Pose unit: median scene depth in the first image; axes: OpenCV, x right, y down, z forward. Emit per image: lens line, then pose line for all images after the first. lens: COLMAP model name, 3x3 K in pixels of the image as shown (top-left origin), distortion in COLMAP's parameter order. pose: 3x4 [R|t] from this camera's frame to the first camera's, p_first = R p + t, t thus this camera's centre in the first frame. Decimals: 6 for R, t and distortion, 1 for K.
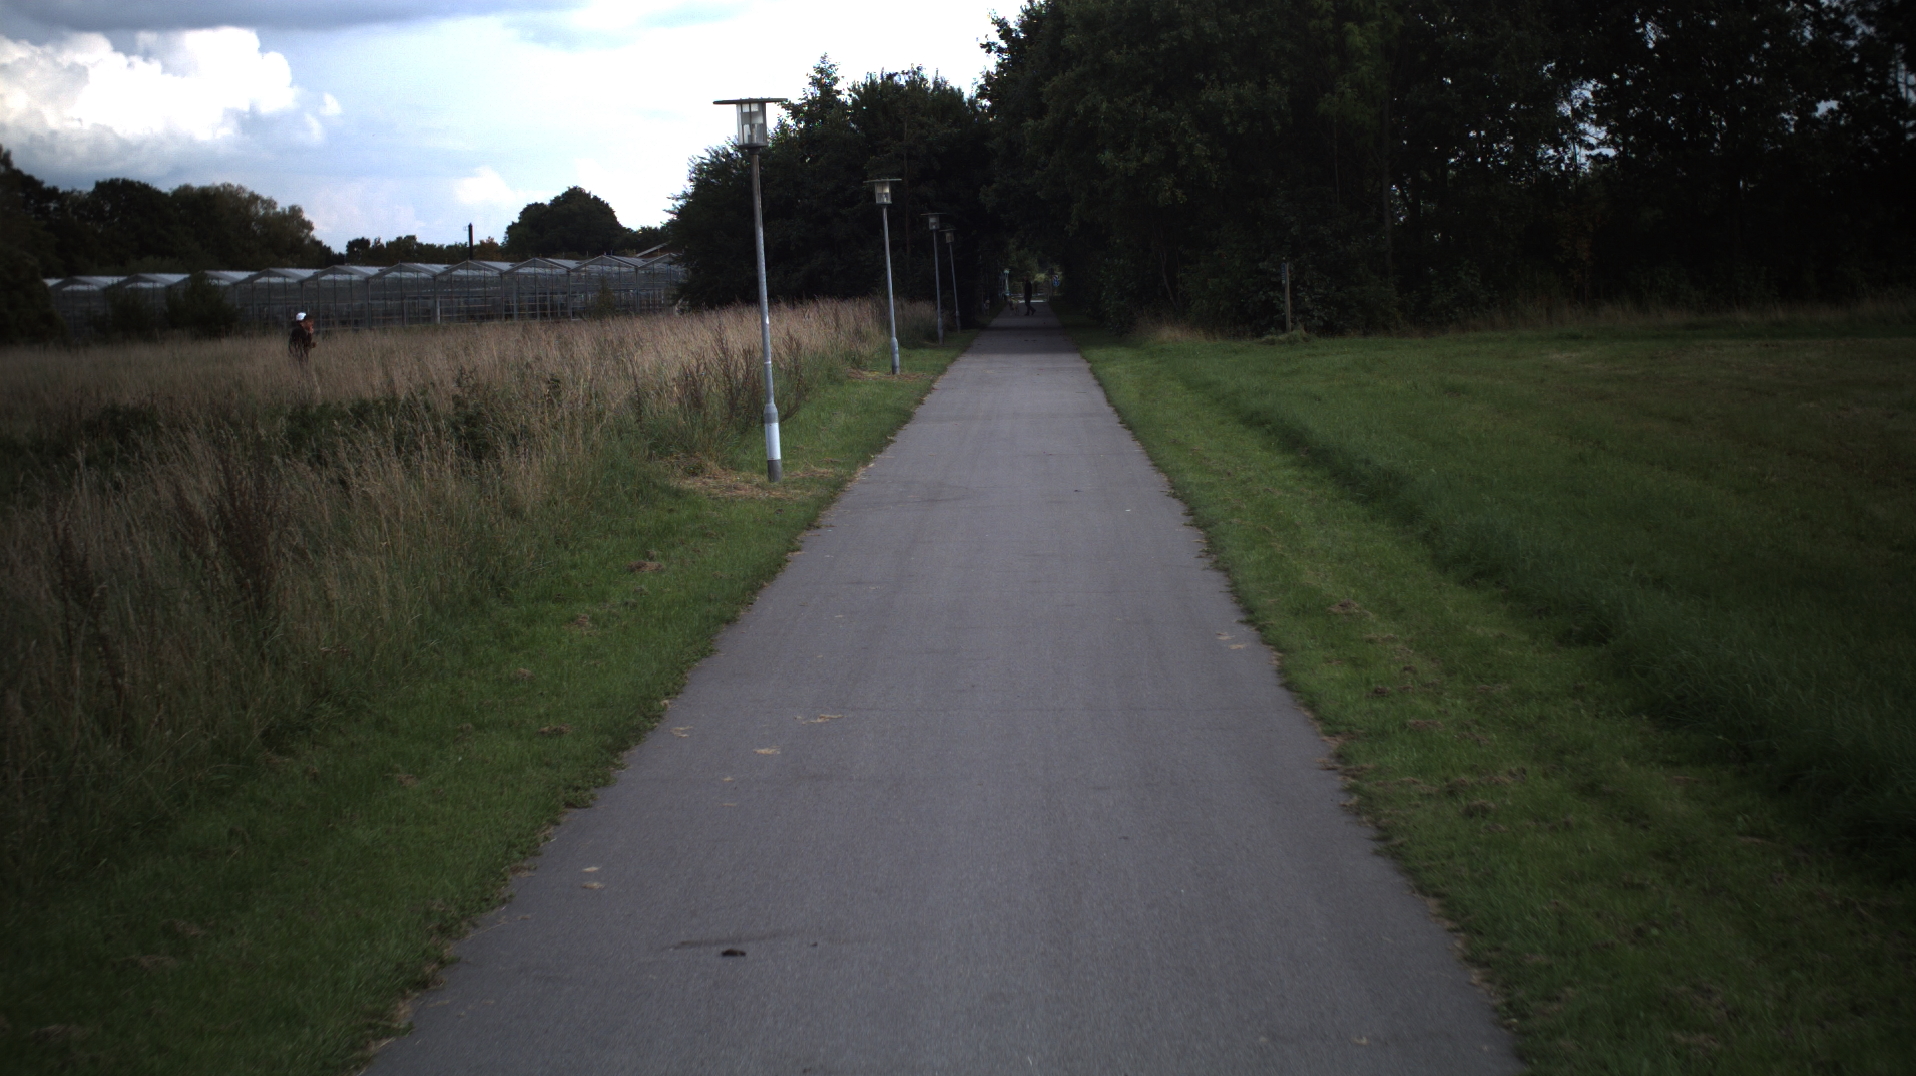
lens RADIAL K [[3354.3, 0, 958.0], [0, 3354.3, 538.0], [0, 0, 1]] dist [-0.294322, 0.347596]
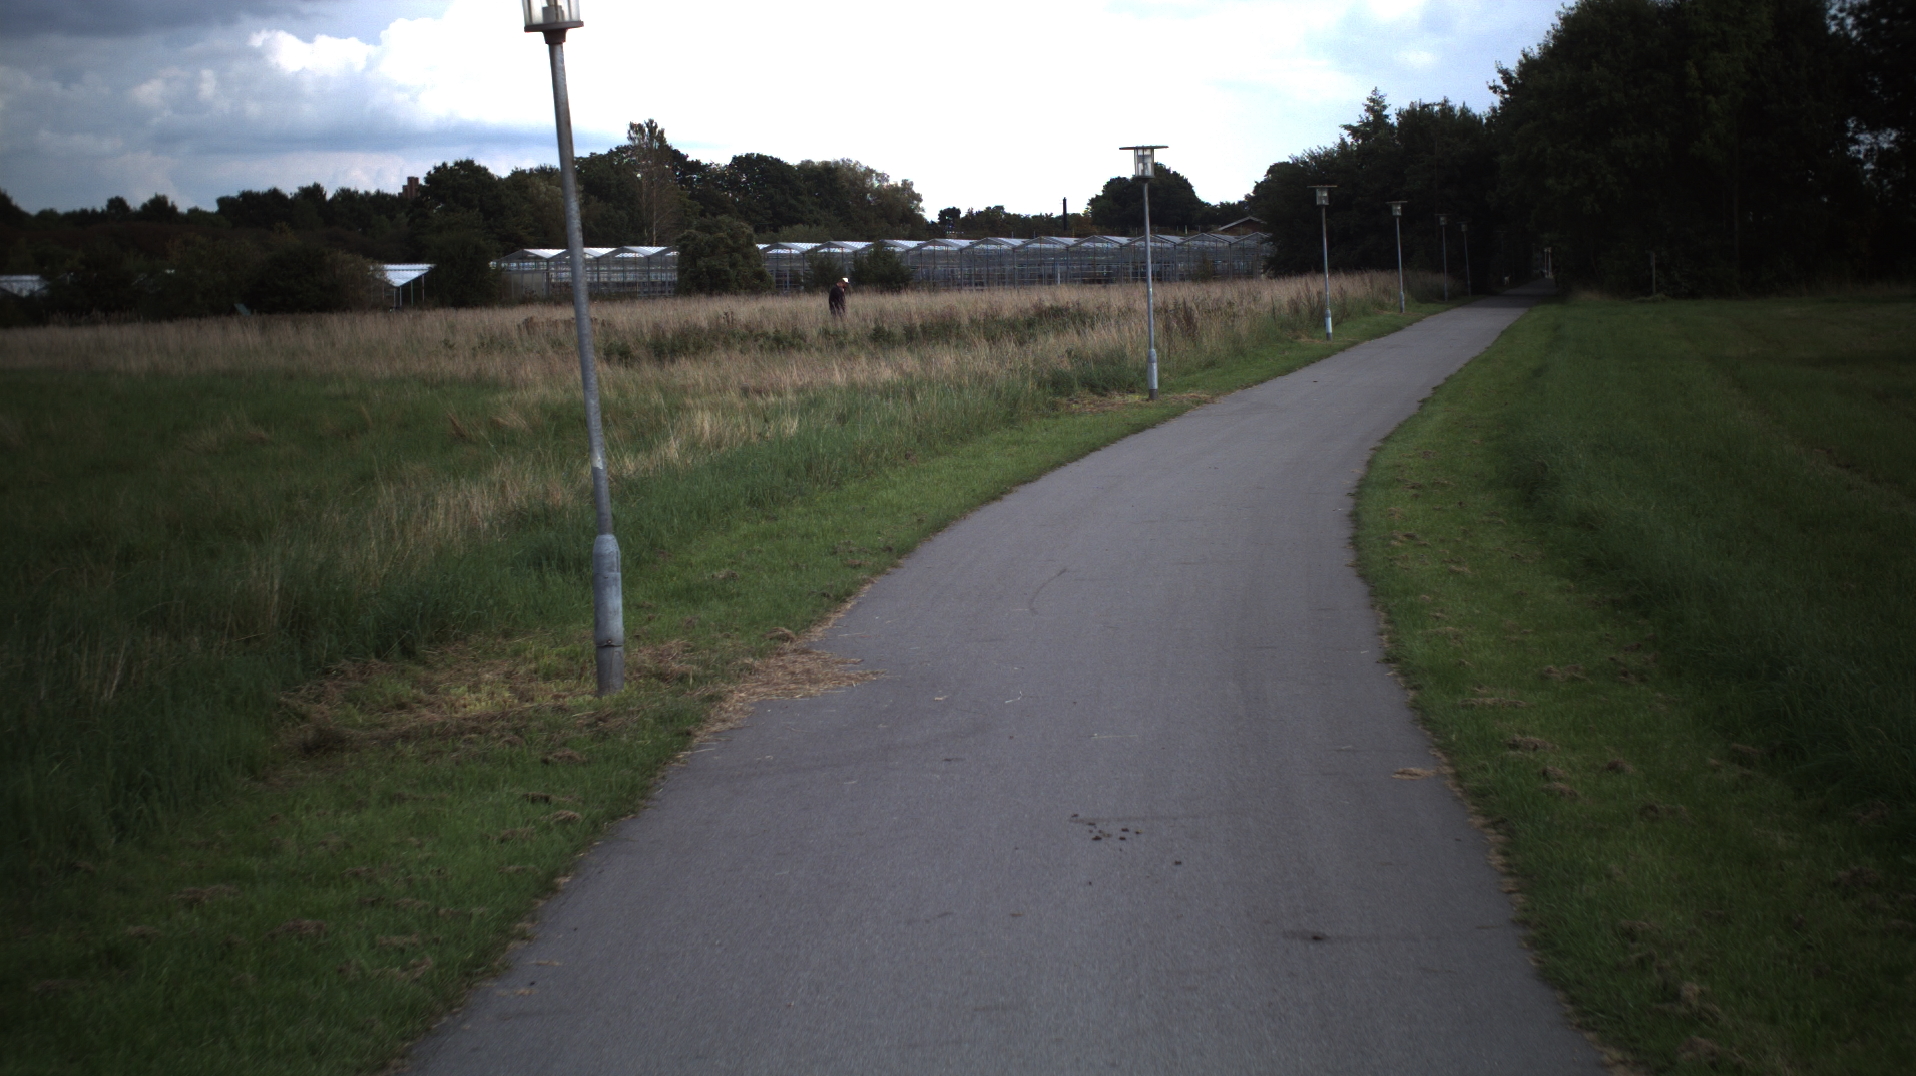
lens RADIAL K [[3354.3, 0, 958.0], [0, 3354.3, 538.0], [0, 0, 1]] dist [-0.294322, 0.347596]
pose [[0.985619, 0.024191, -0.167241, 0.024328], [-0.022766, 0.999686, 0.010431, 0.029159], [0.167441, -0.006474, 0.985861, -0.394141]]
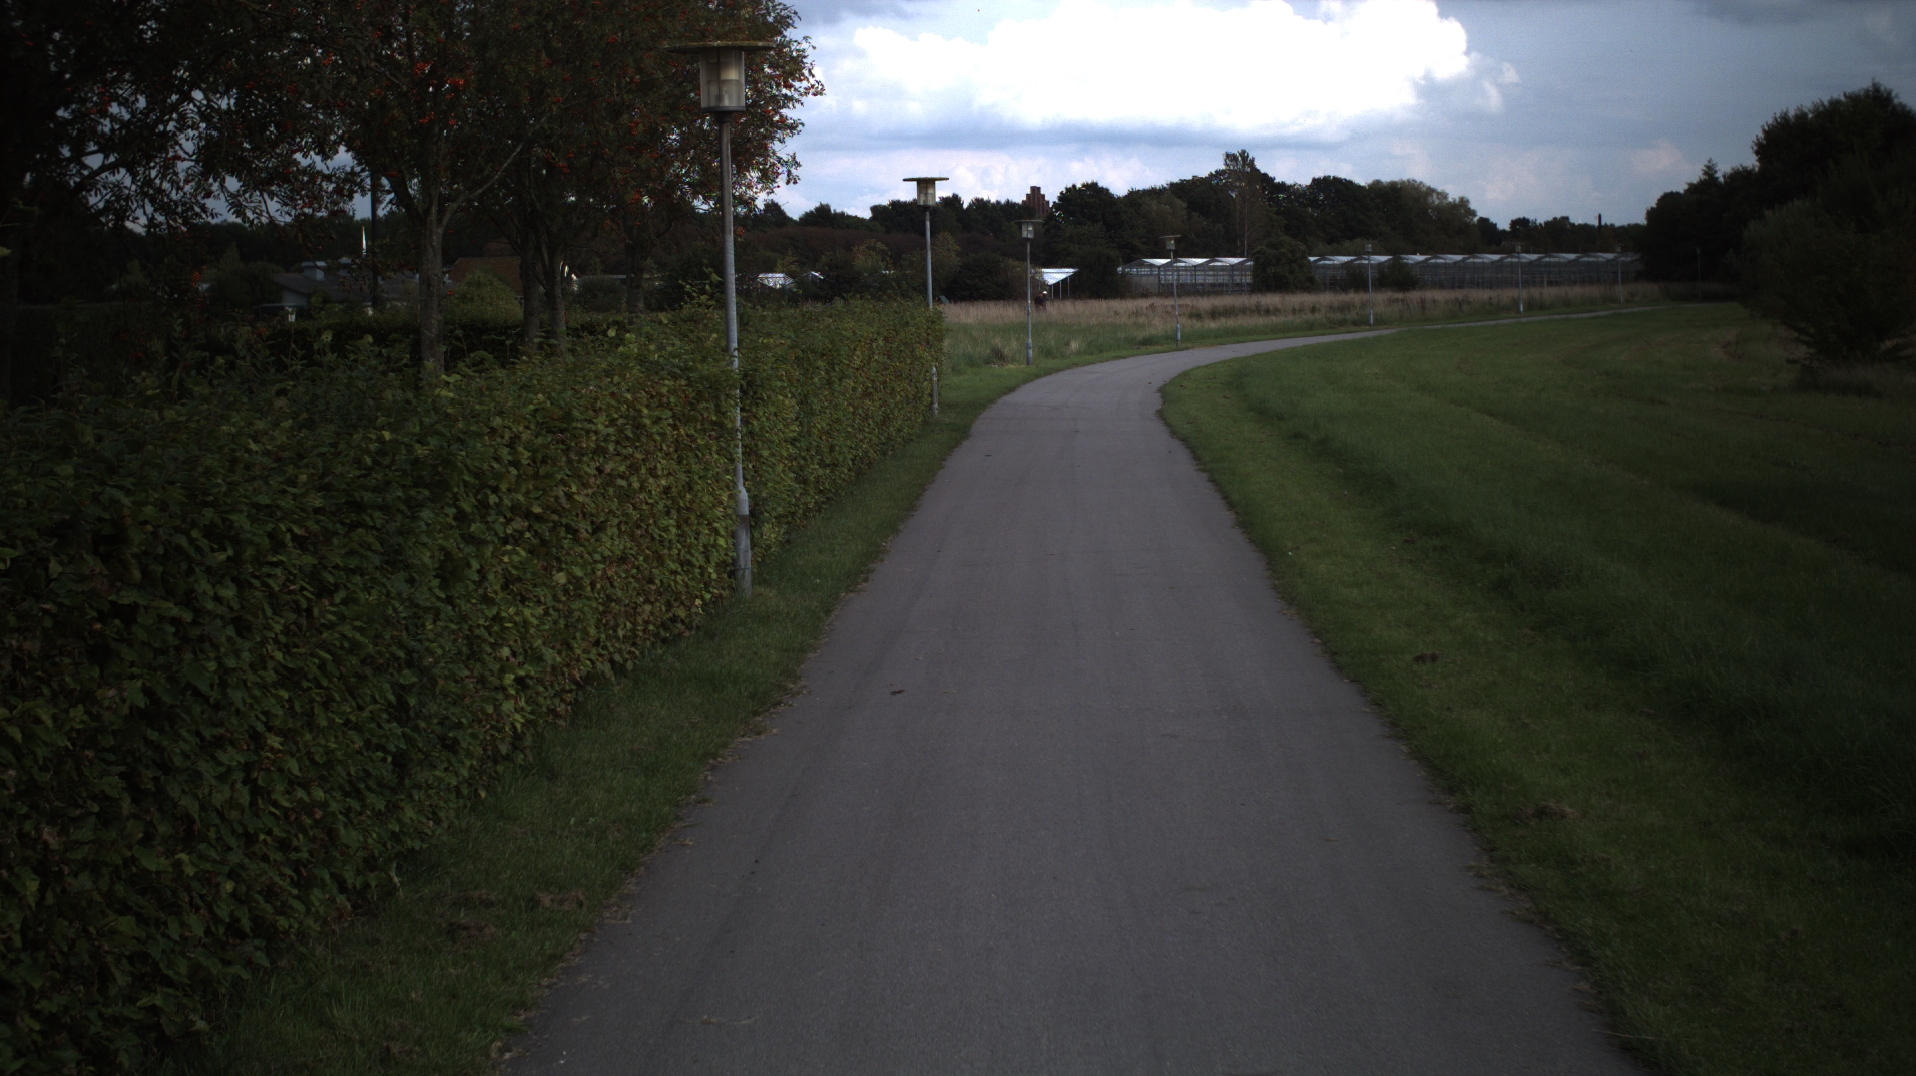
lens RADIAL K [[3354.3, 0, 958.0], [0, 3354.3, 538.0], [0, 0, 1]] dist [-0.294322, 0.347596]
pose [[0.939367, 0.040328, -0.340533, 0.246412], [-0.037162, 0.999184, 0.015817, 0.077316], [0.340893, -0.002203, 0.940099, -1.148742]]
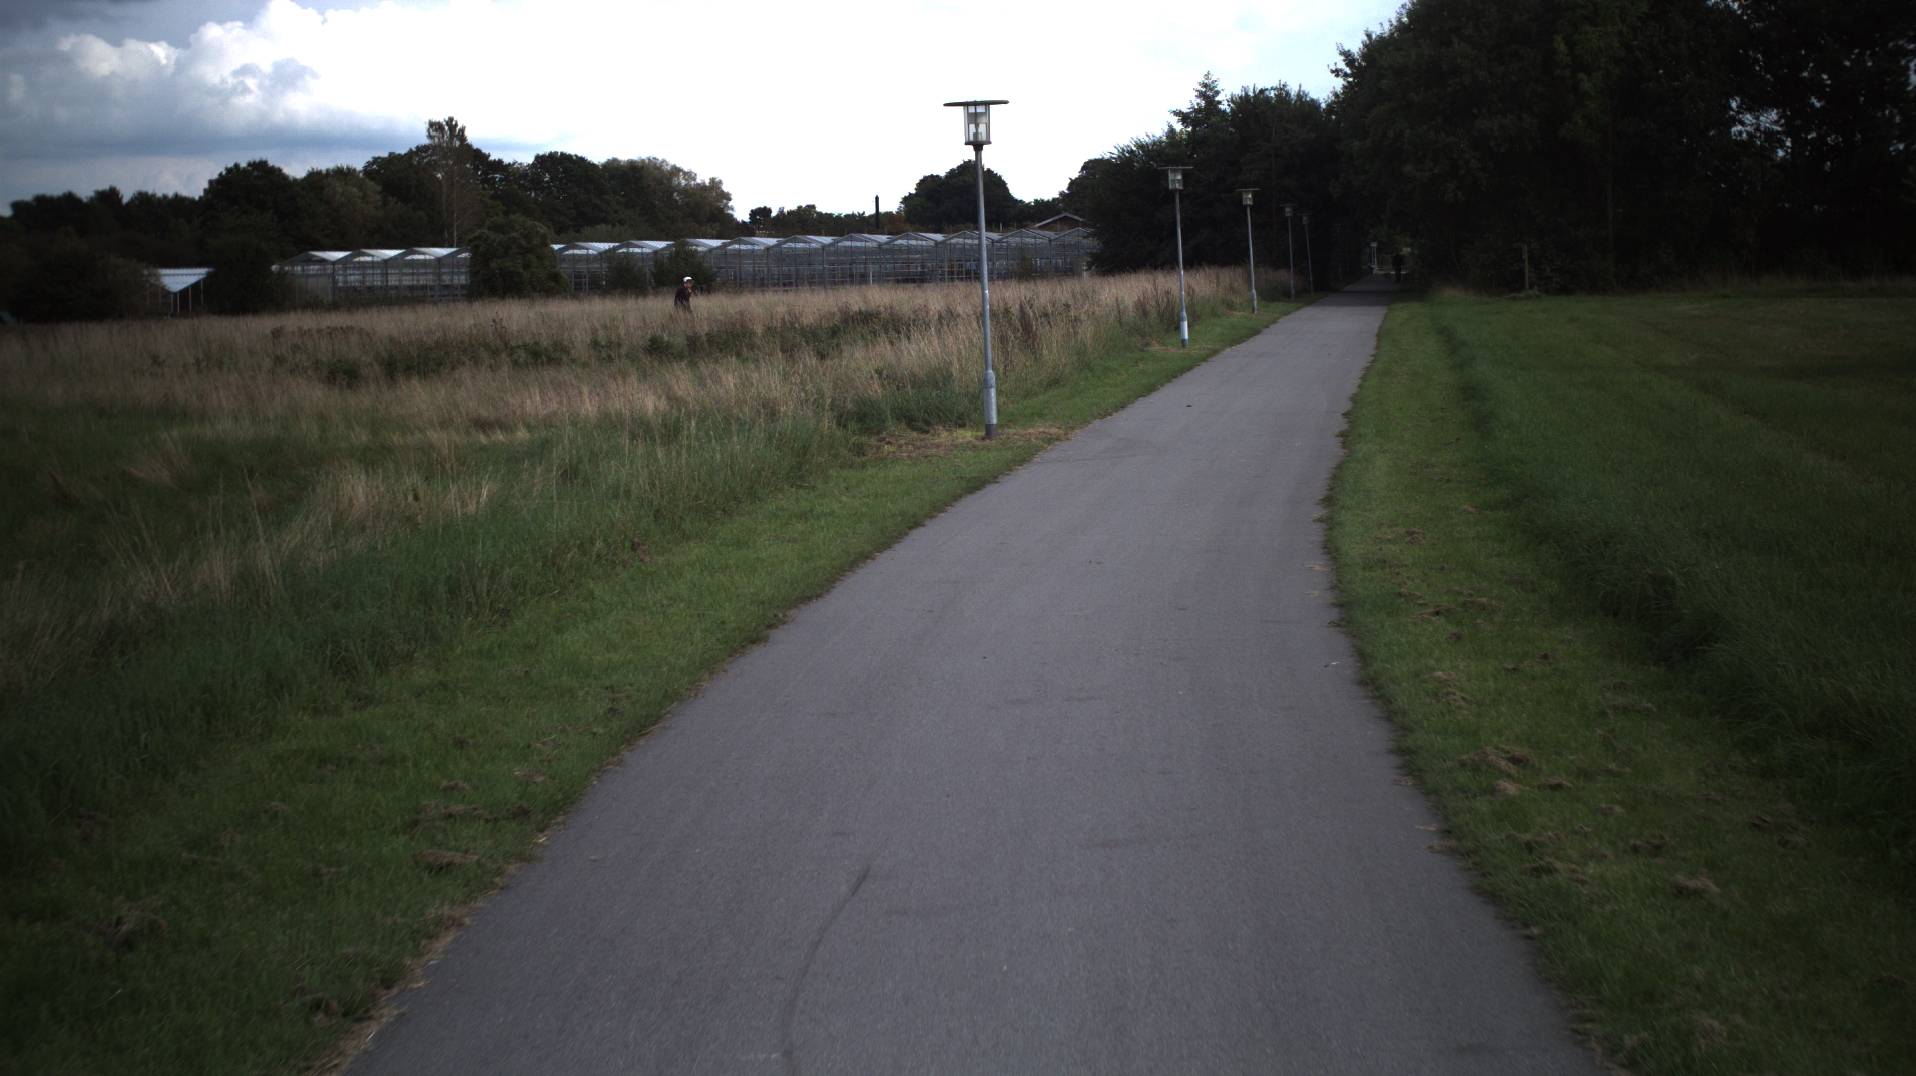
lens RADIAL K [[3354.3, 0, 958.0], [0, 3354.3, 538.0], [0, 0, 1]] dist [-0.294322, 0.347596]
pose [[0.993521, 0.014402, -0.112730, 0.011251], [-0.013405, 0.999864, 0.009602, 0.022420], [0.112853, -0.008028, 0.993579, -0.296519]]
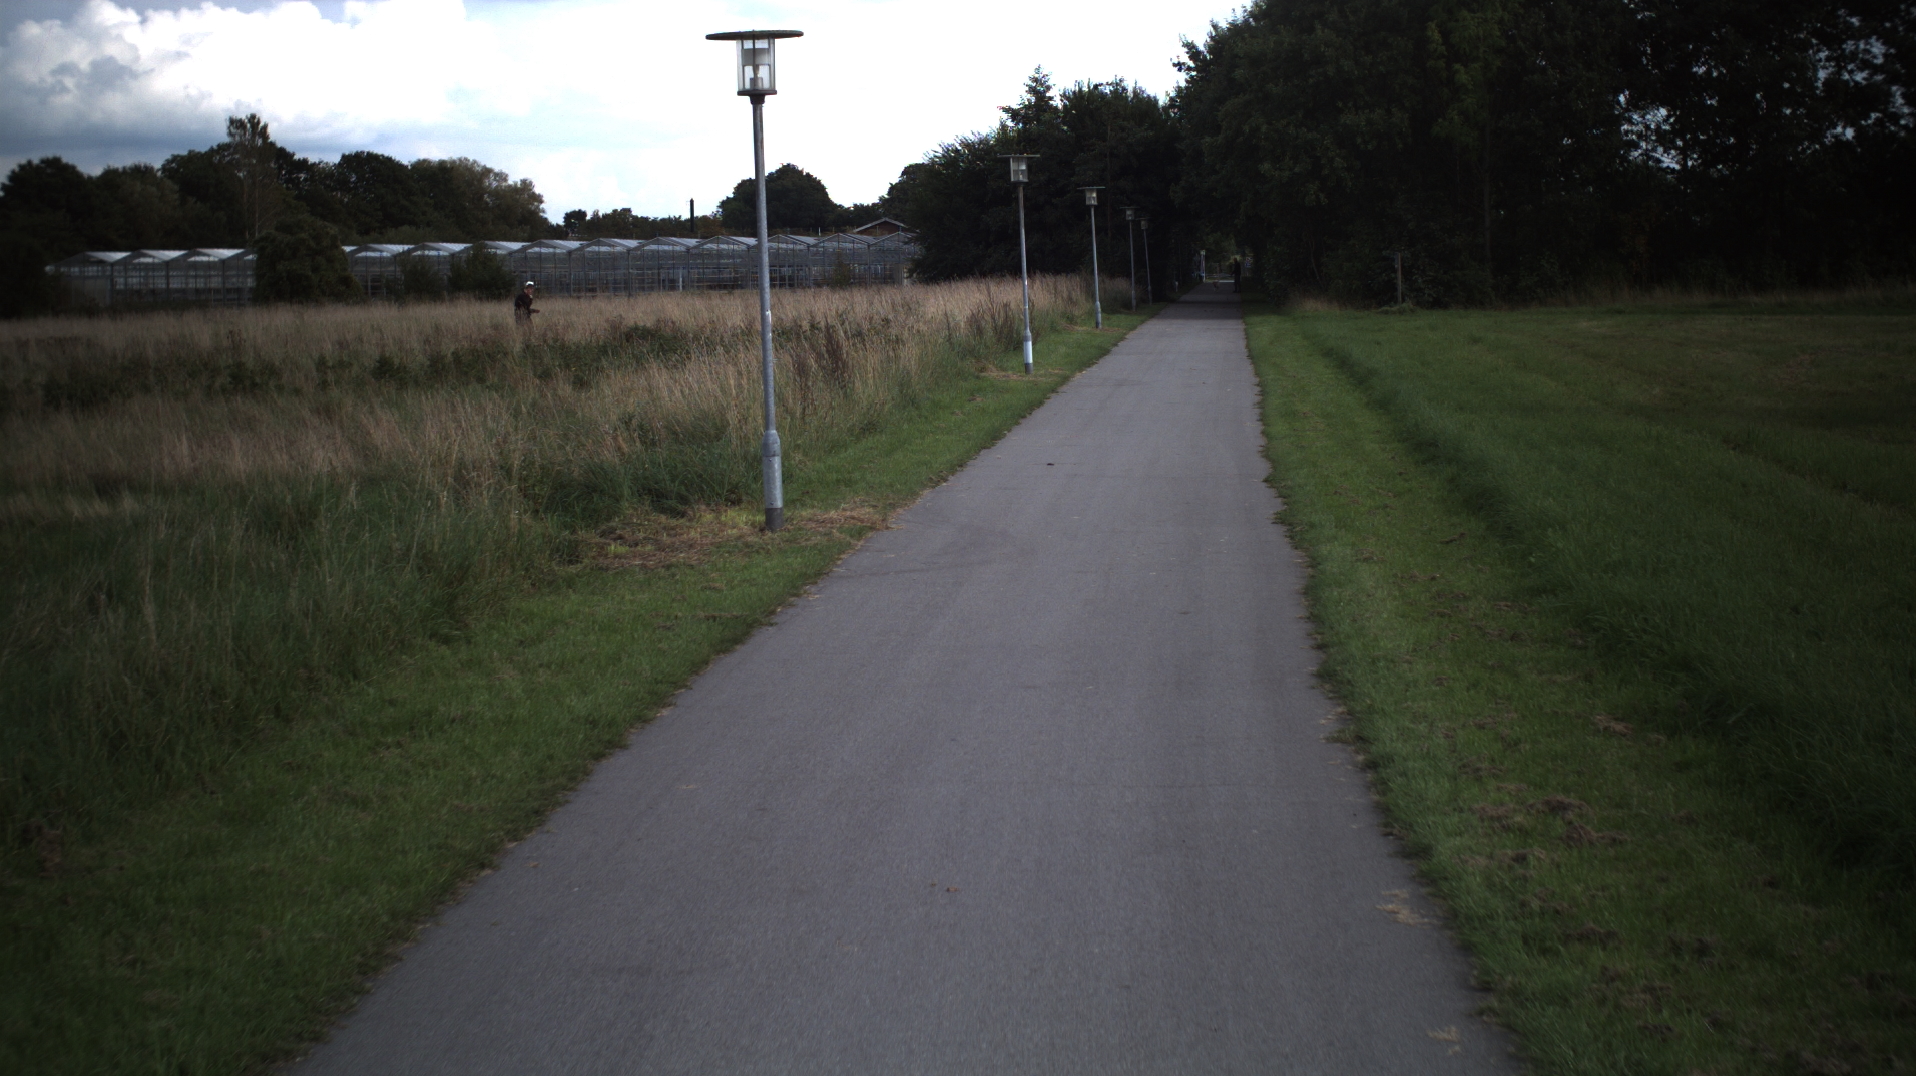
lens RADIAL K [[3354.3, 0, 958.0], [0, 3354.3, 538.0], [0, 0, 1]] dist [-0.294322, 0.347596]
pose [[0.998106, 0.018931, -0.058536, 0.003110], [-0.018555, 0.999804, 0.006951, 0.015060], [0.058656, -0.005852, 0.998261, -0.197796]]
